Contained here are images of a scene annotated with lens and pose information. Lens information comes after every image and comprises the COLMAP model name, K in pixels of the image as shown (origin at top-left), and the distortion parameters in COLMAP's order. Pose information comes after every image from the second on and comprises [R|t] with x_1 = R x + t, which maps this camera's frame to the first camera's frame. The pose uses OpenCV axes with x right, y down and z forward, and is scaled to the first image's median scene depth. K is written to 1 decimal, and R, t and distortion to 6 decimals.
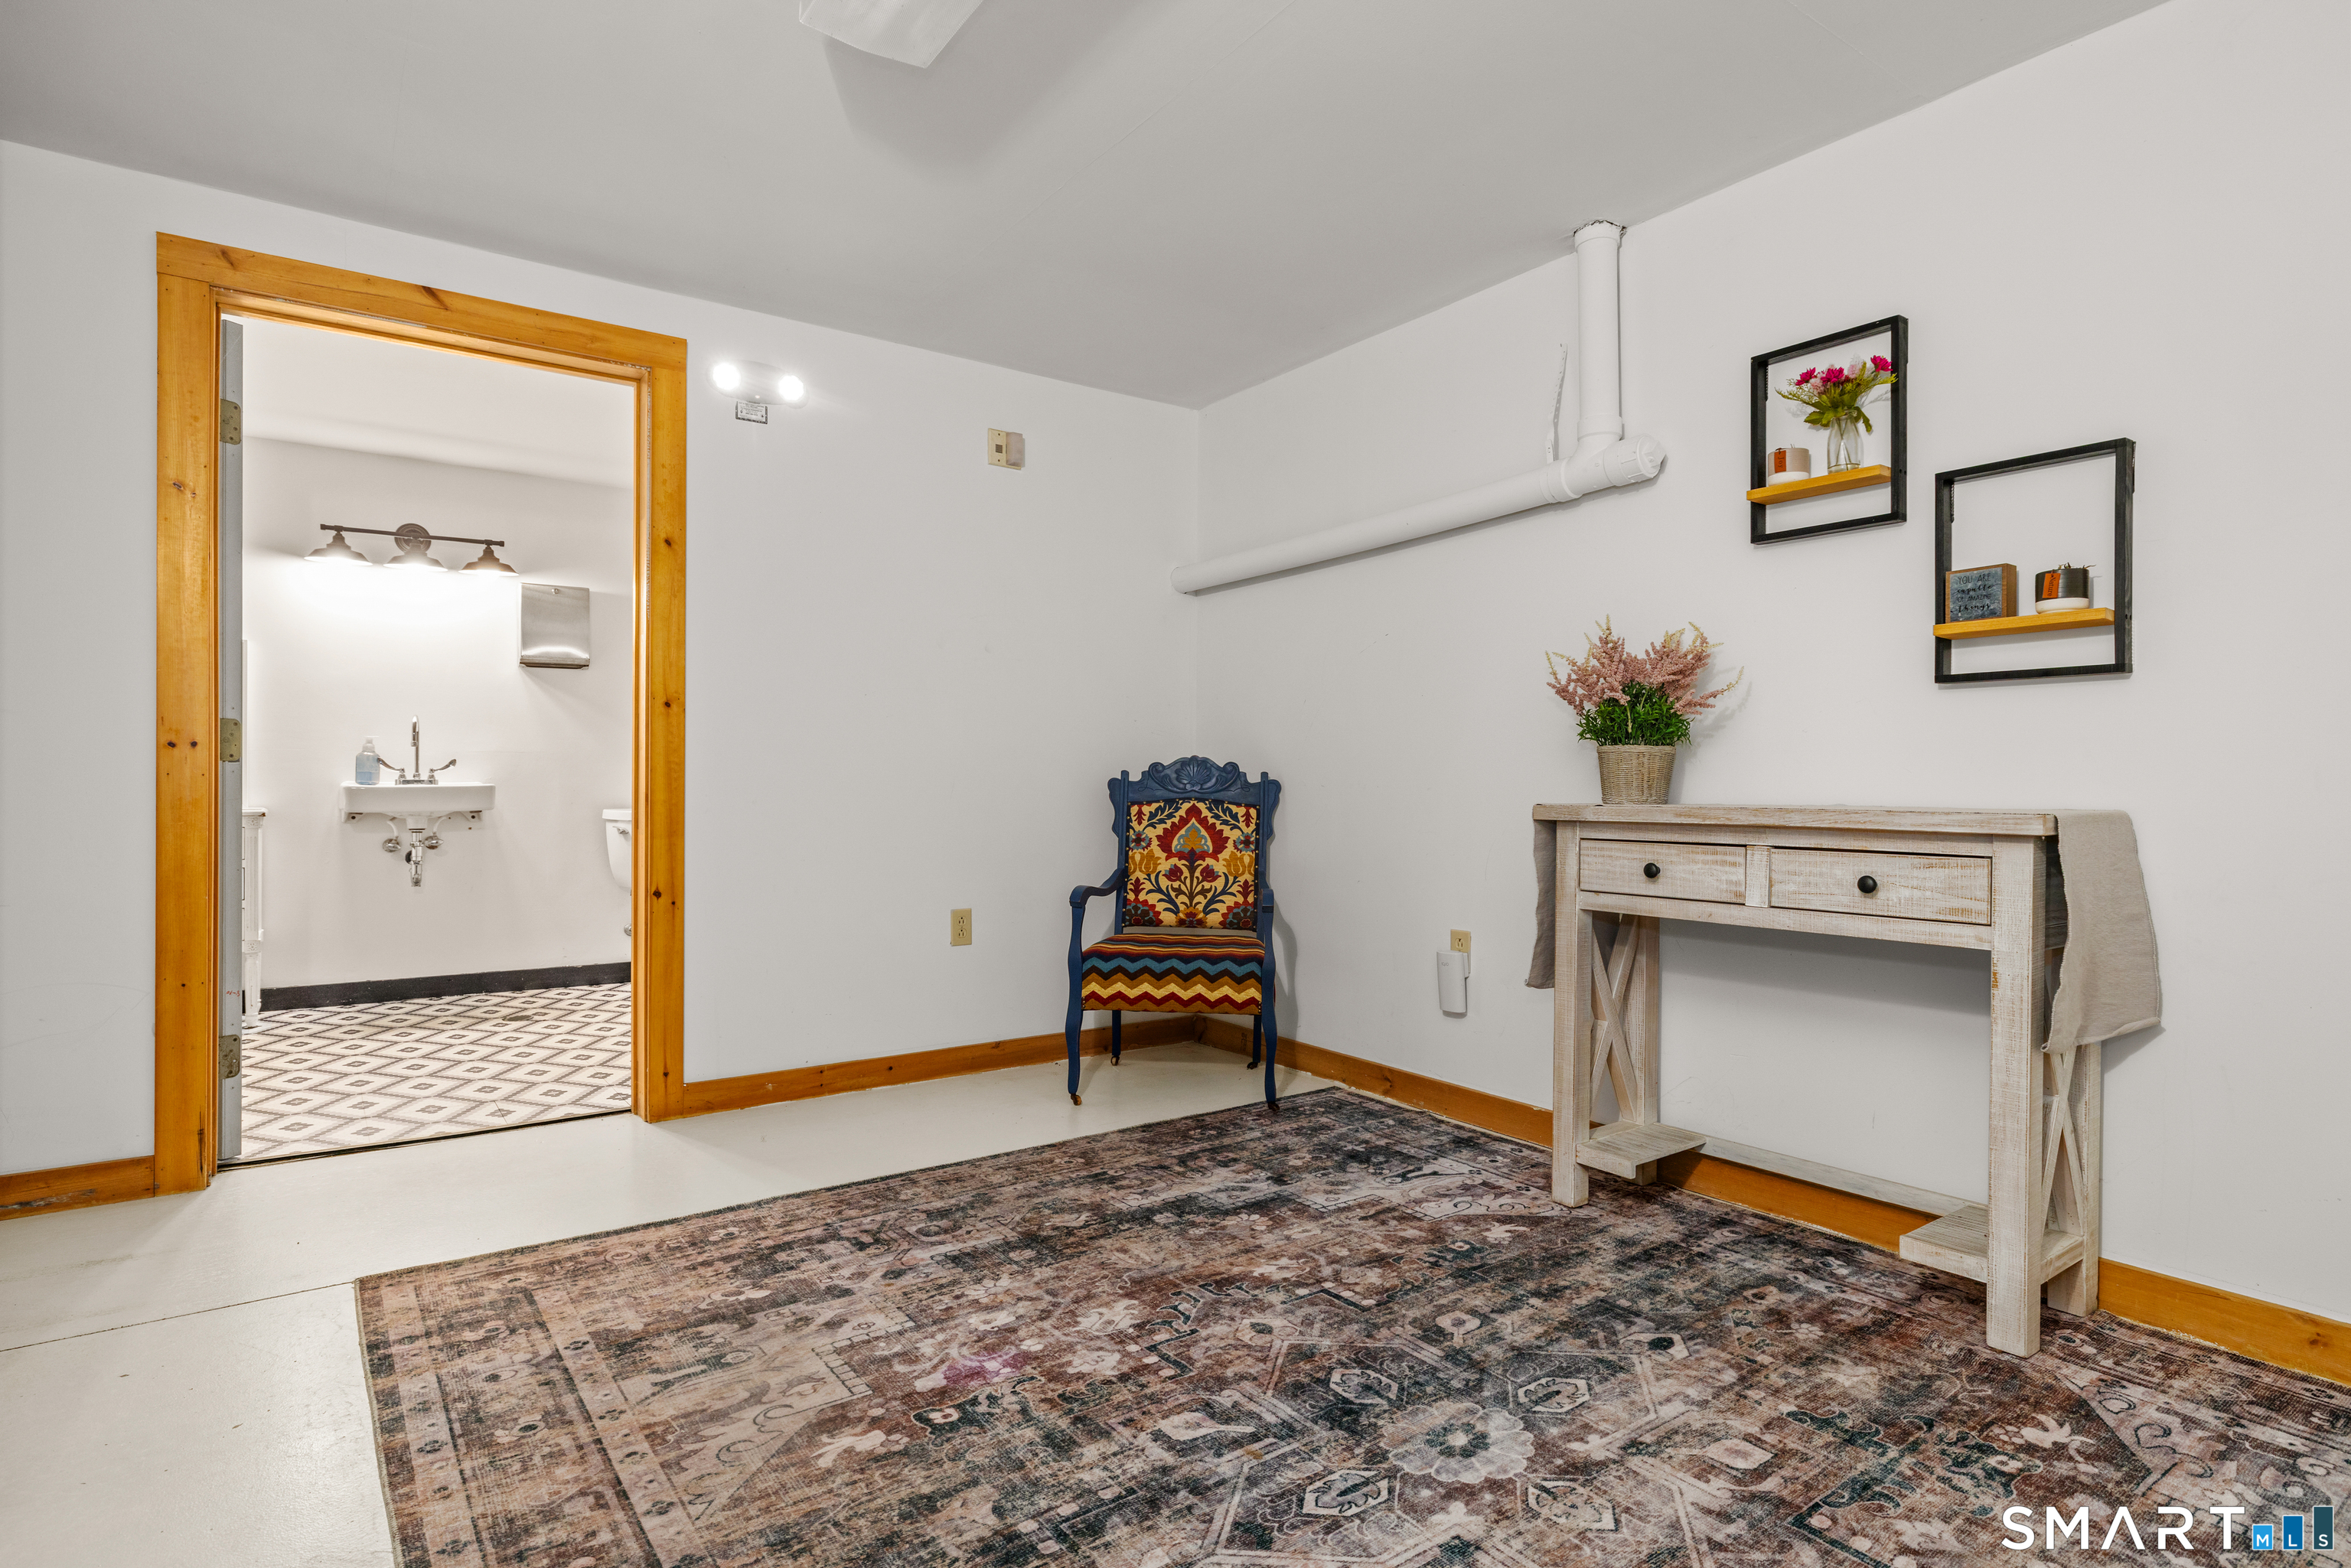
lens RADIAL K [[1216.3, 0, 1175.5], [0, 1216.3, 784.0], [0, 0, 1]] dist [0.001949, -0.000738]
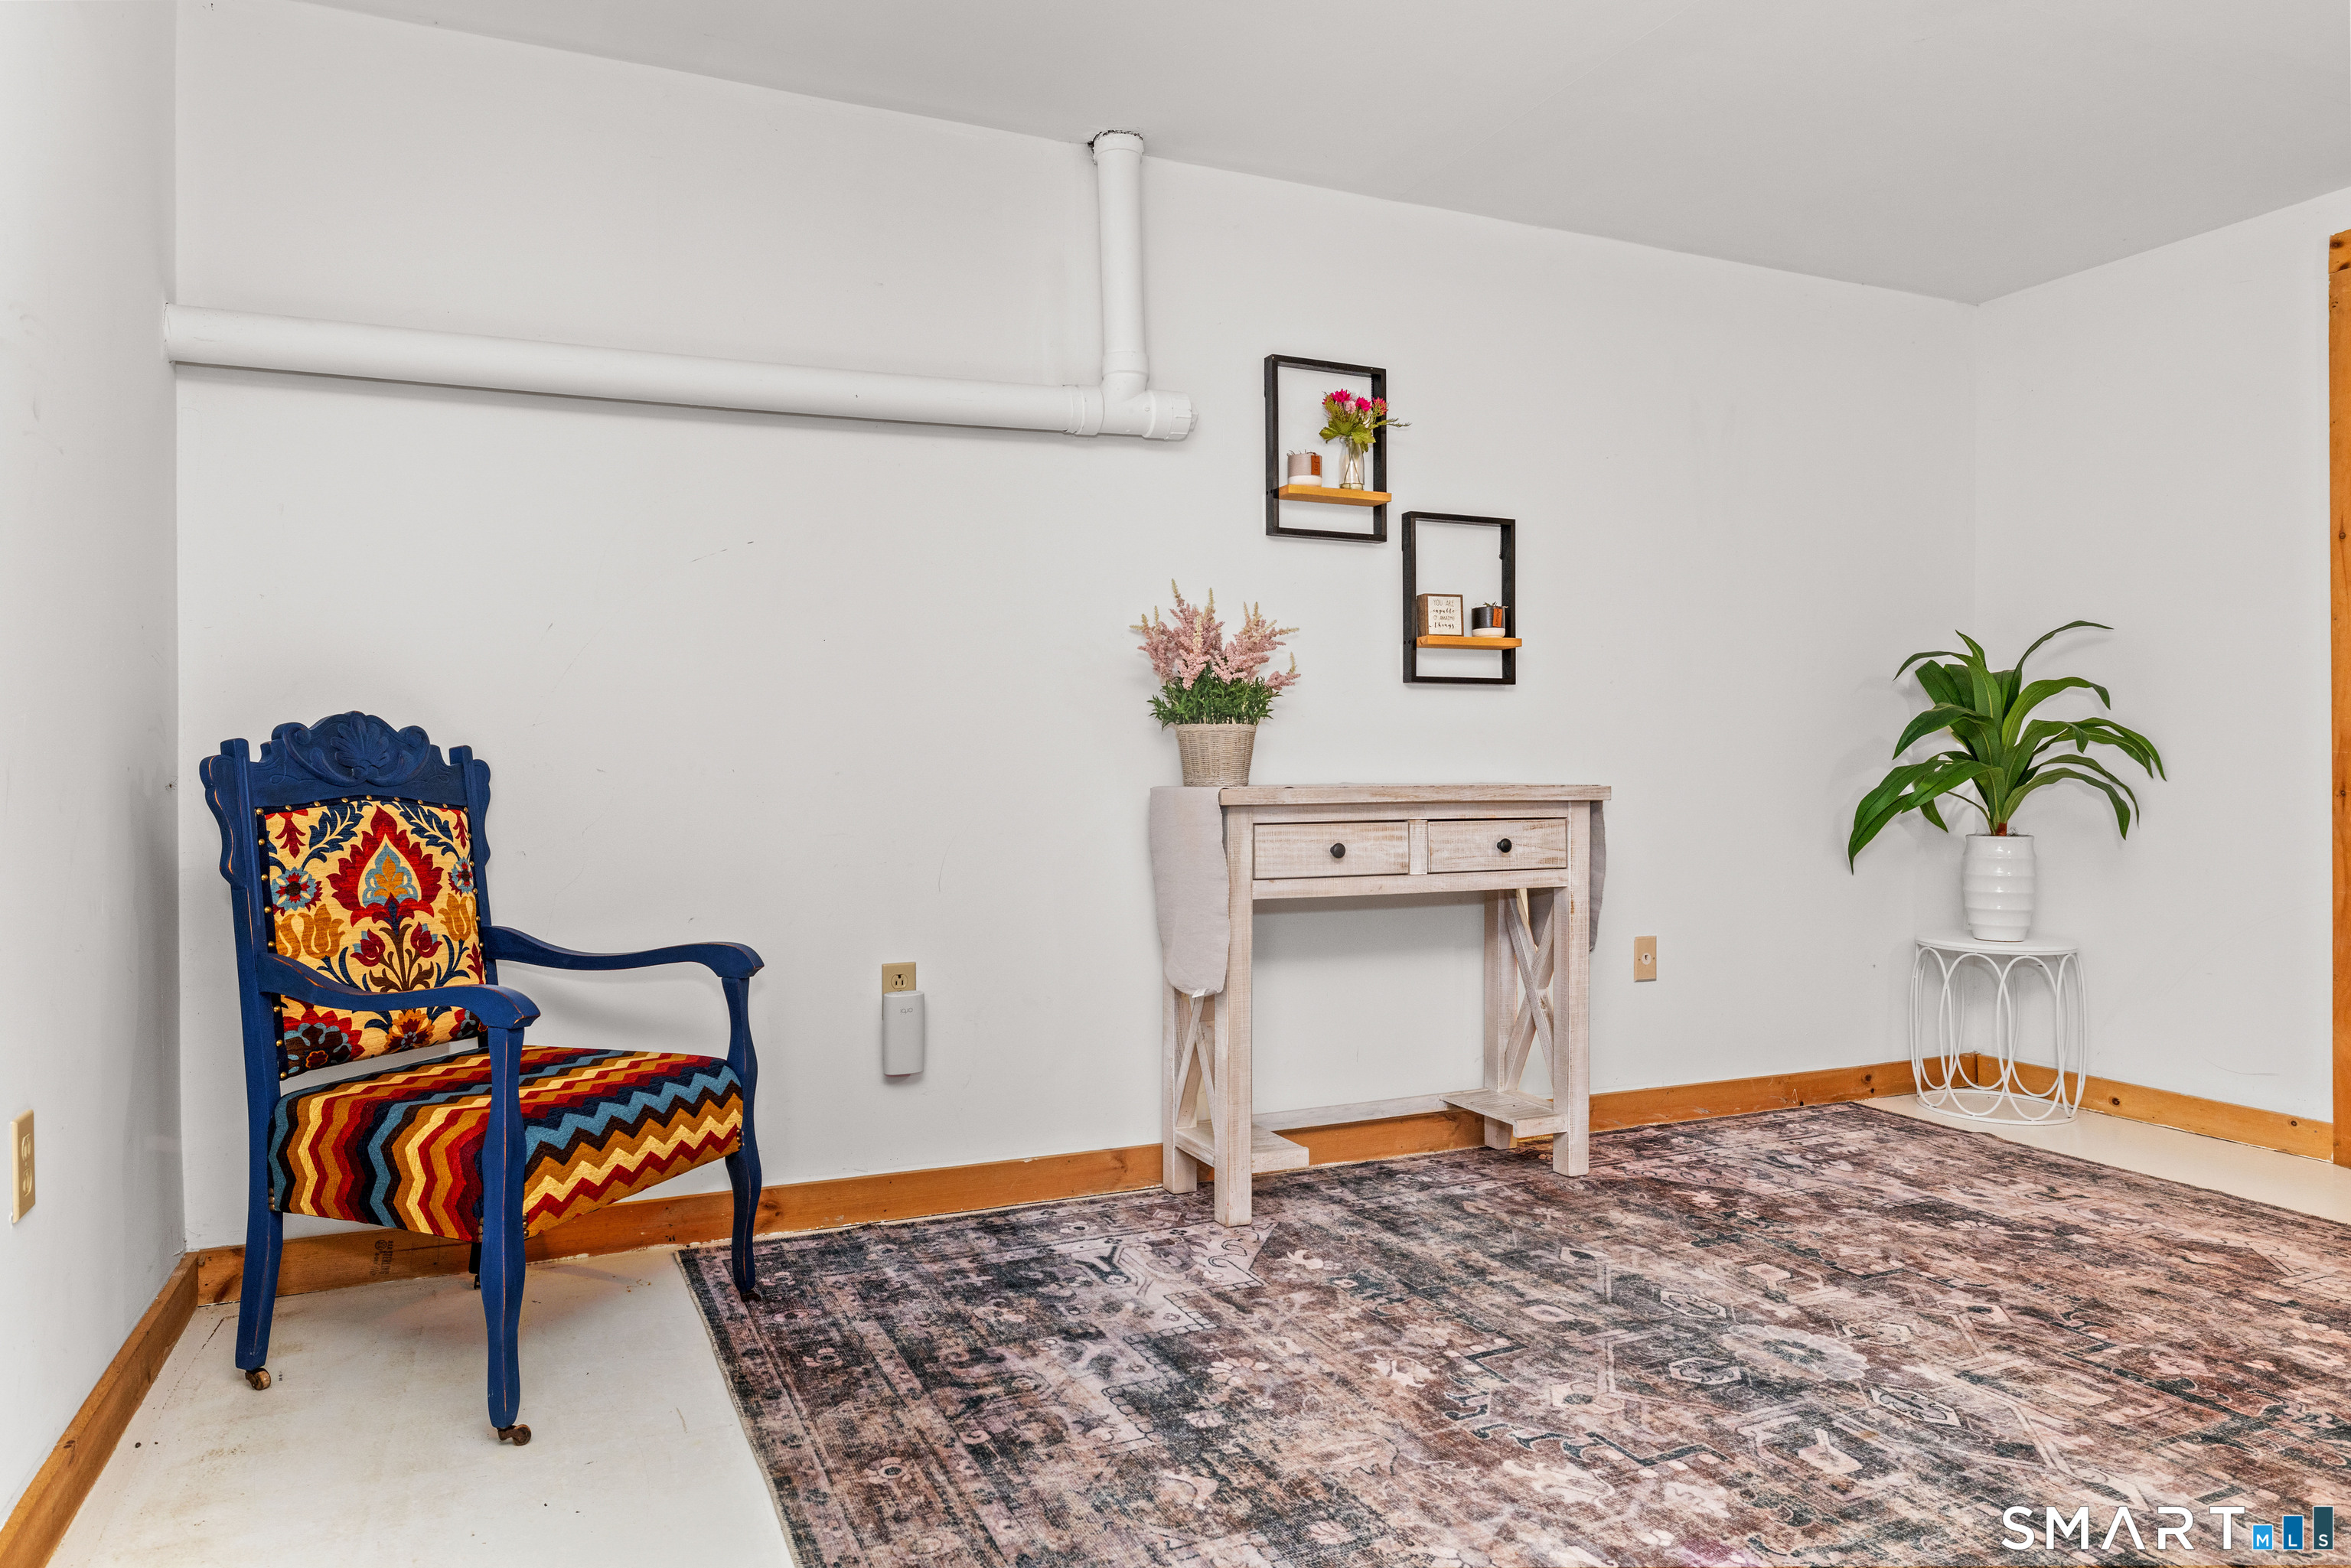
lens RADIAL K [[1479.3, 0, 1176.9], [0, 1479.3, 766.6], [0, 0, 1]] dist [0.003226, -0.004221]
pose [[0.195903, -0.003830, 0.980616, -0.807585], [0.002323, 0.999991, 0.003442, -0.002995], [-0.980621, 0.001604, 0.195910, 0.859238]]
